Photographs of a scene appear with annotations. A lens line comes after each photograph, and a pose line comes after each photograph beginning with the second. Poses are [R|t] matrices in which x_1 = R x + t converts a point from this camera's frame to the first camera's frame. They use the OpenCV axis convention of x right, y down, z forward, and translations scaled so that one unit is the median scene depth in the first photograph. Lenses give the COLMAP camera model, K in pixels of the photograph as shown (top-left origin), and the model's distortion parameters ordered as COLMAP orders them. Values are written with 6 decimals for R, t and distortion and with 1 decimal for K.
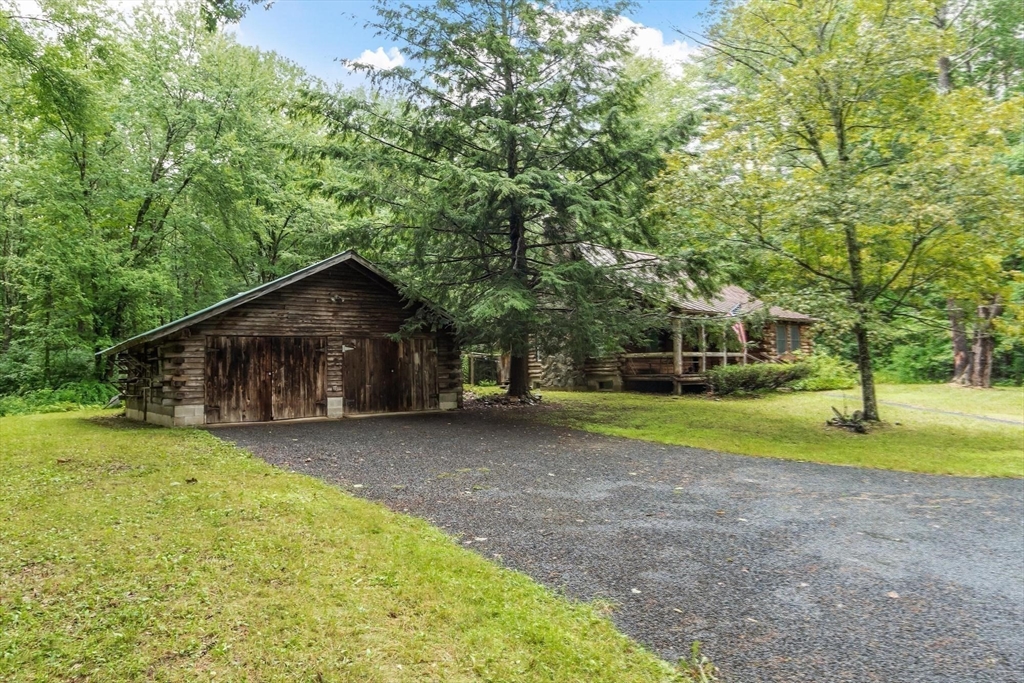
lens RADIAL K [[618.3, 0, 511.6], [0, 618.3, 341.0], [0, 0, 1]] dist [0.000958, 0.000094]
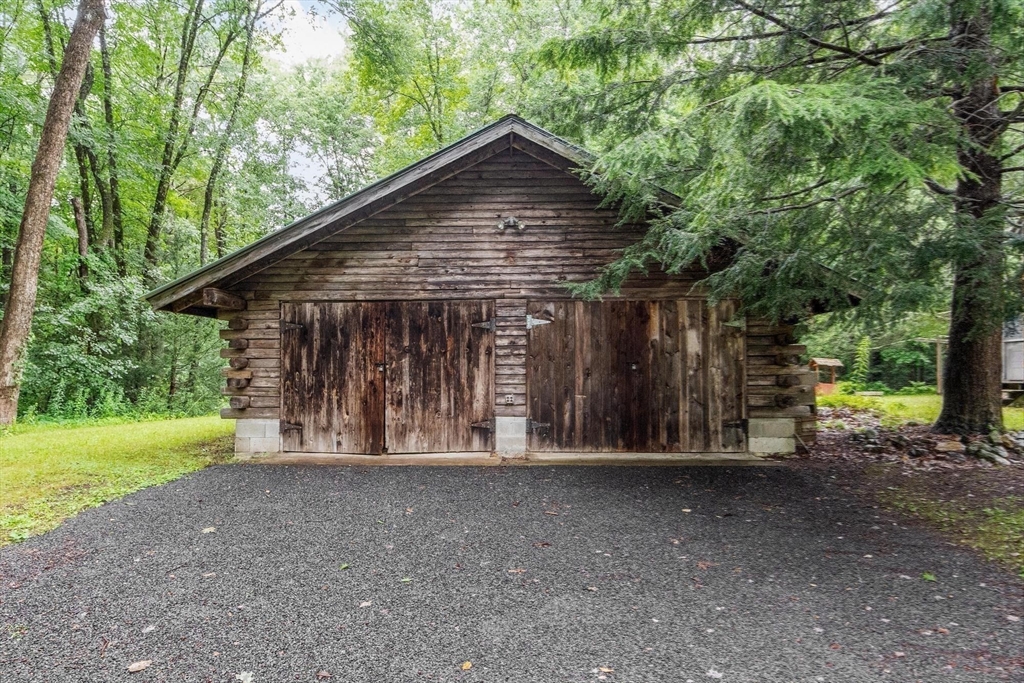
lens RADIAL K [[696.2, 0, 511.3], [0, 696.2, 351.3], [0, 0, 1]] dist [0.006153, 0.002590]
pose [[0.771244, 0.006165, -0.636509, 0.086767], [0.016158, 0.999441, 0.029259, 0.020344], [0.636334, -0.032851, 0.770714, 0.573027]]
